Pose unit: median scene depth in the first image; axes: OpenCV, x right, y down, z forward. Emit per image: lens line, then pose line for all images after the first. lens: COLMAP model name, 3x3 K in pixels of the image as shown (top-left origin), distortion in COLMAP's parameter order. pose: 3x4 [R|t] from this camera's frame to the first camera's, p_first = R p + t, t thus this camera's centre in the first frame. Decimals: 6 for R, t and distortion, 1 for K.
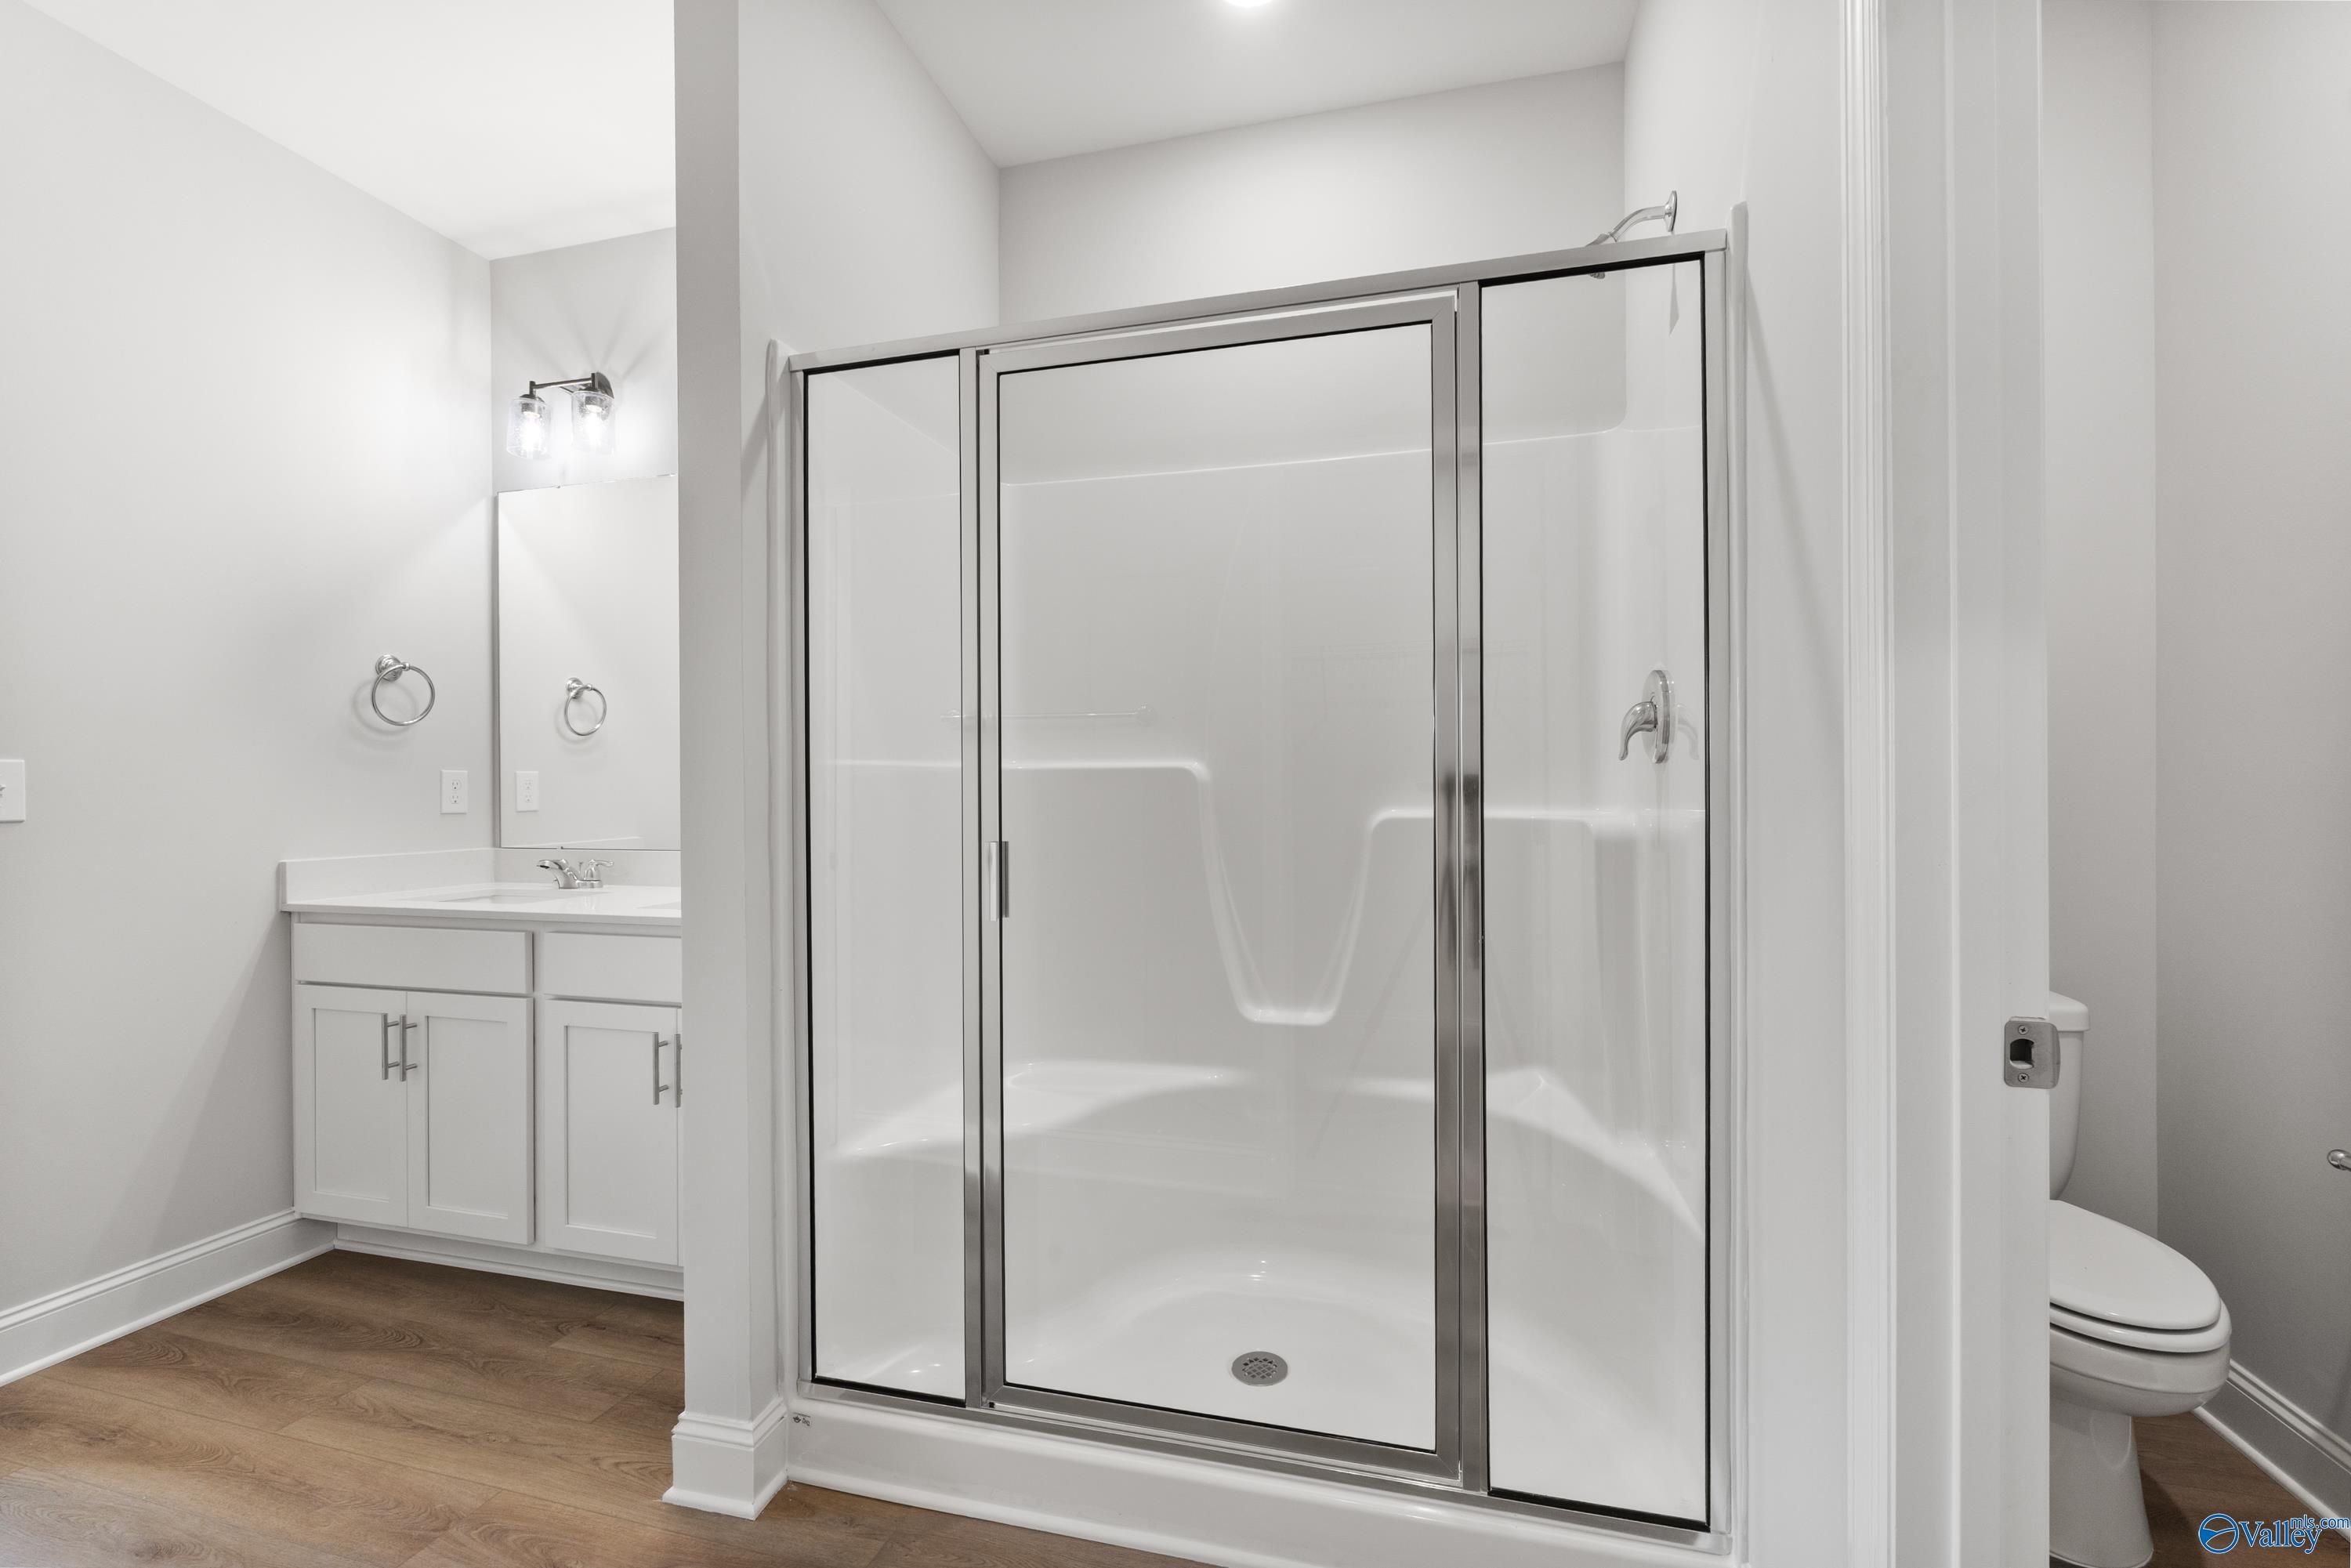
lens RADIAL K [[991.8, 0, 1186.4], [0, 991.8, 780.4], [0, 0, 1]] dist [0.000966, 0.000016]
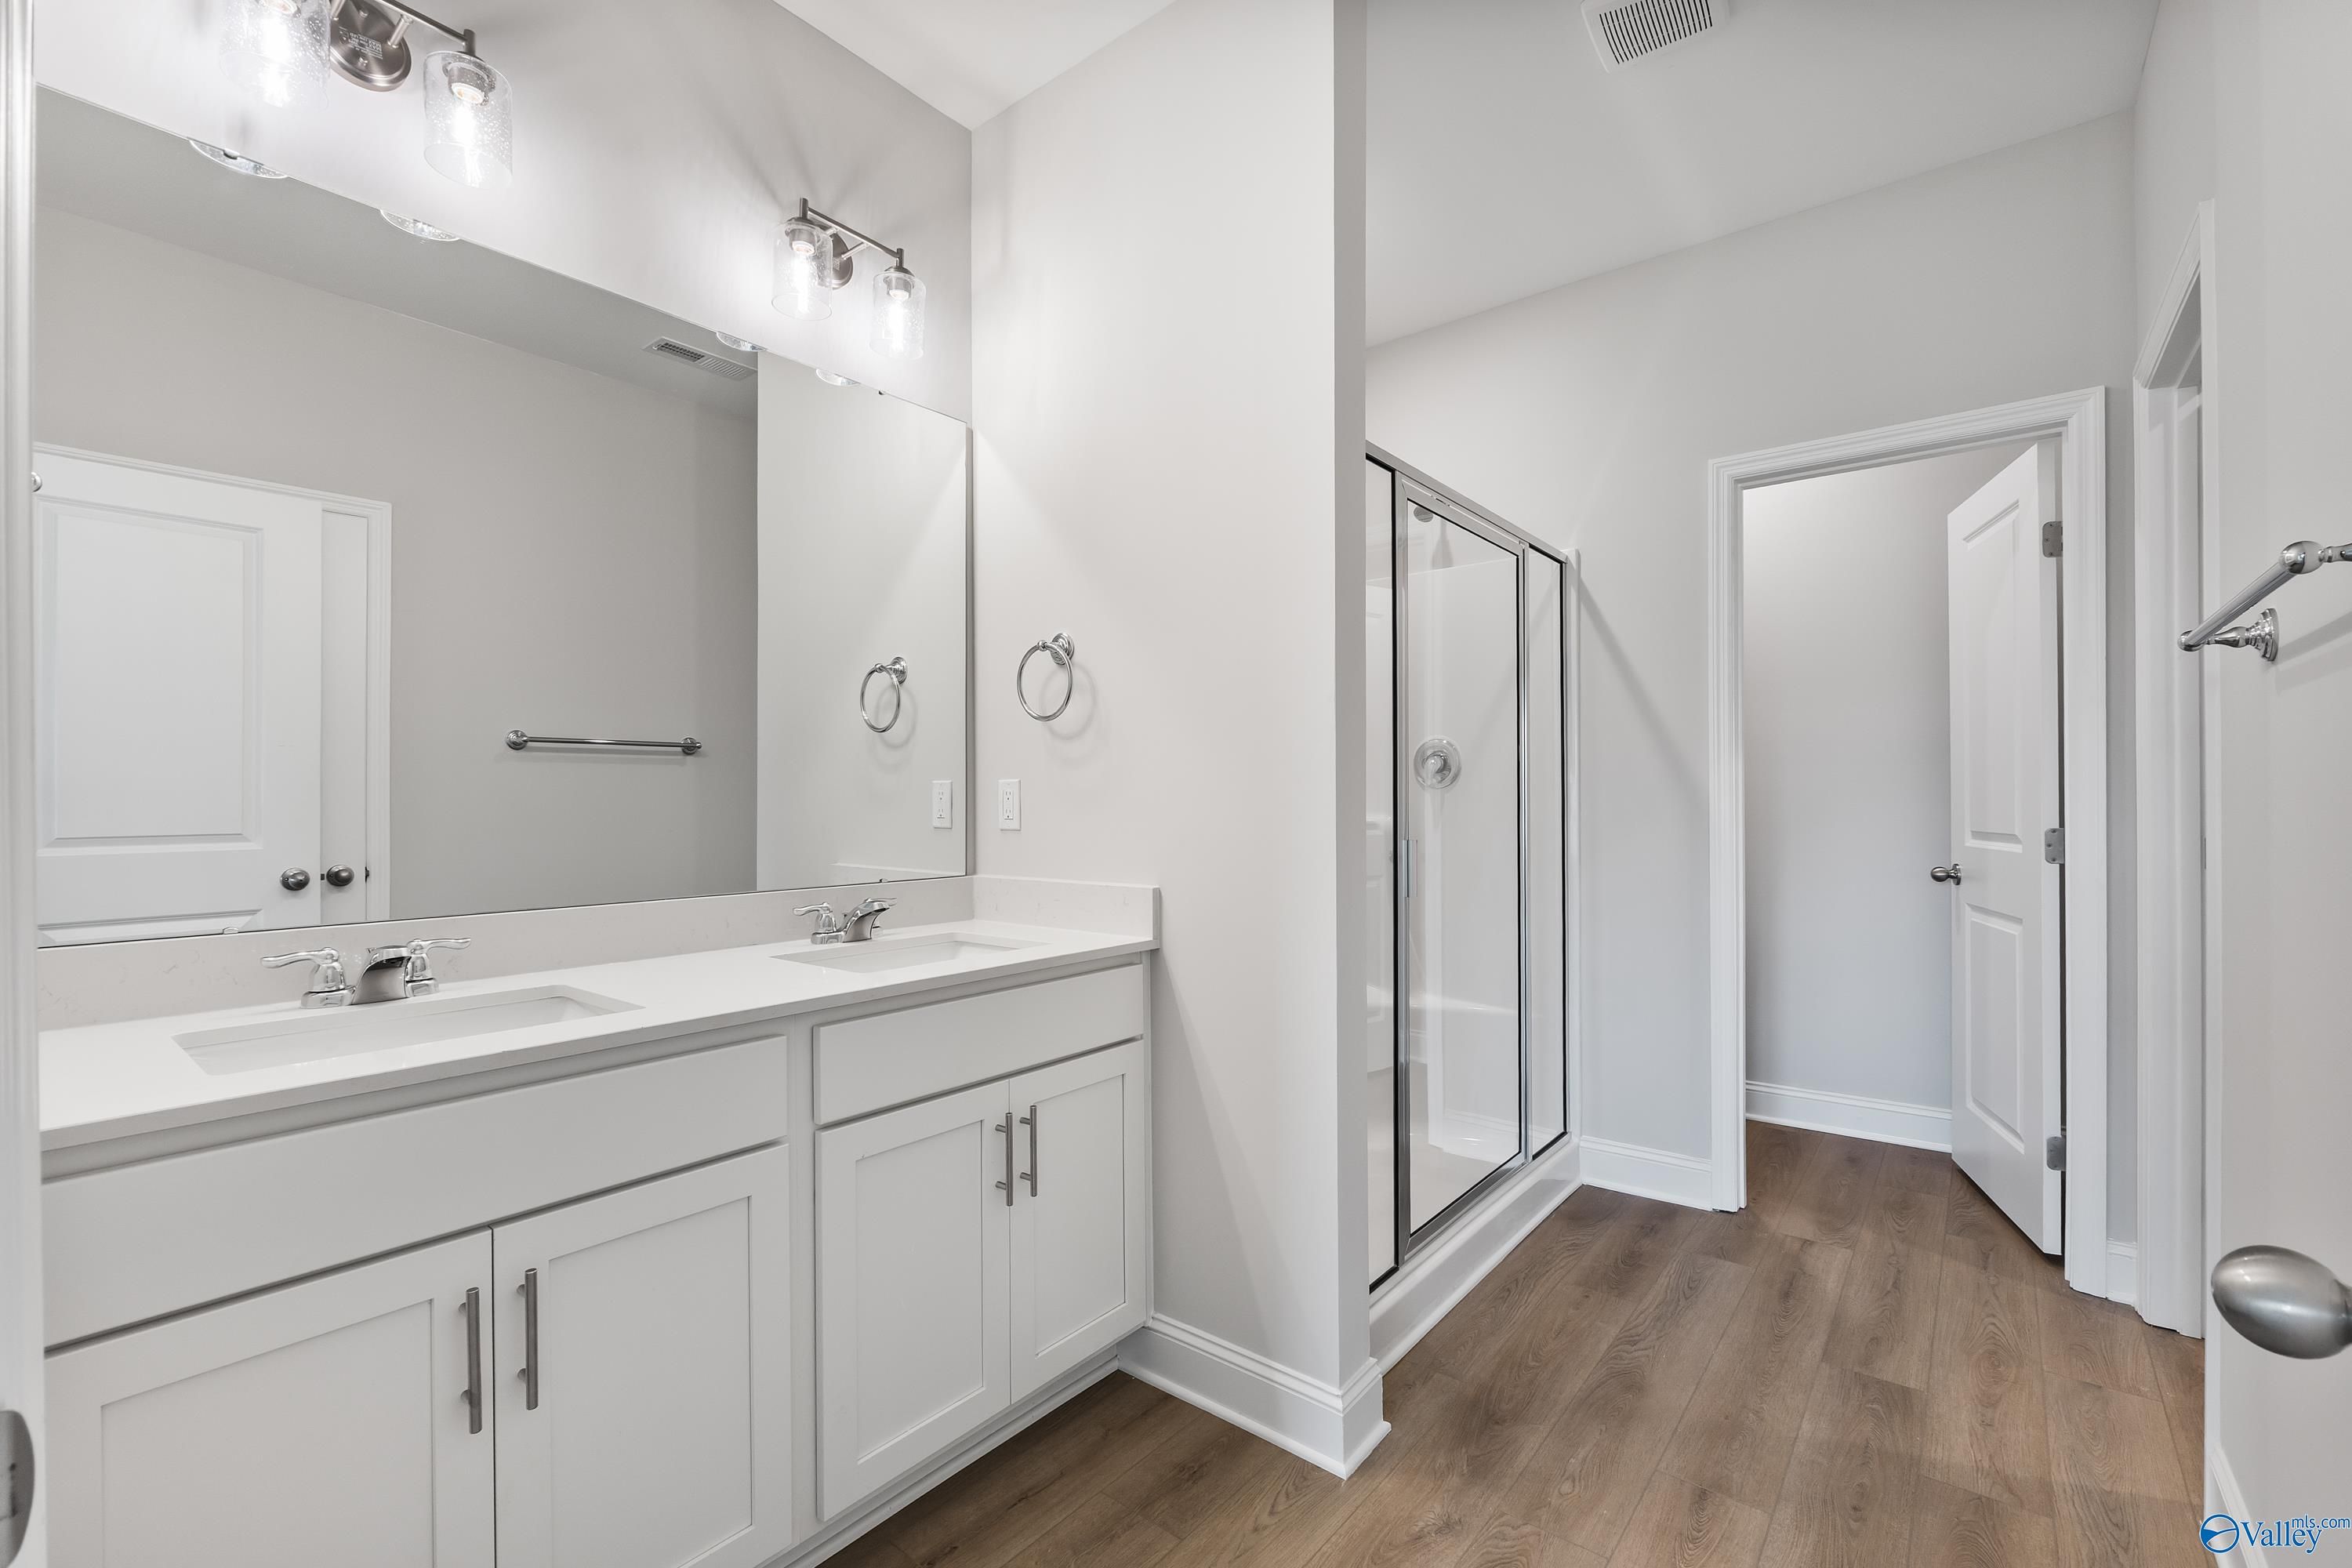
lens RADIAL K [[992.2, 0, 1186.9], [0, 992.2, 780.4], [0, 0, 1]] dist [0.000966, 0.000016]
pose [[0.409976, 0.017174, 0.911935, -1.322265], [-0.001909, 0.999837, -0.017971, 0.006619], [-0.912094, 0.005627, 0.409941, 0.608482]]
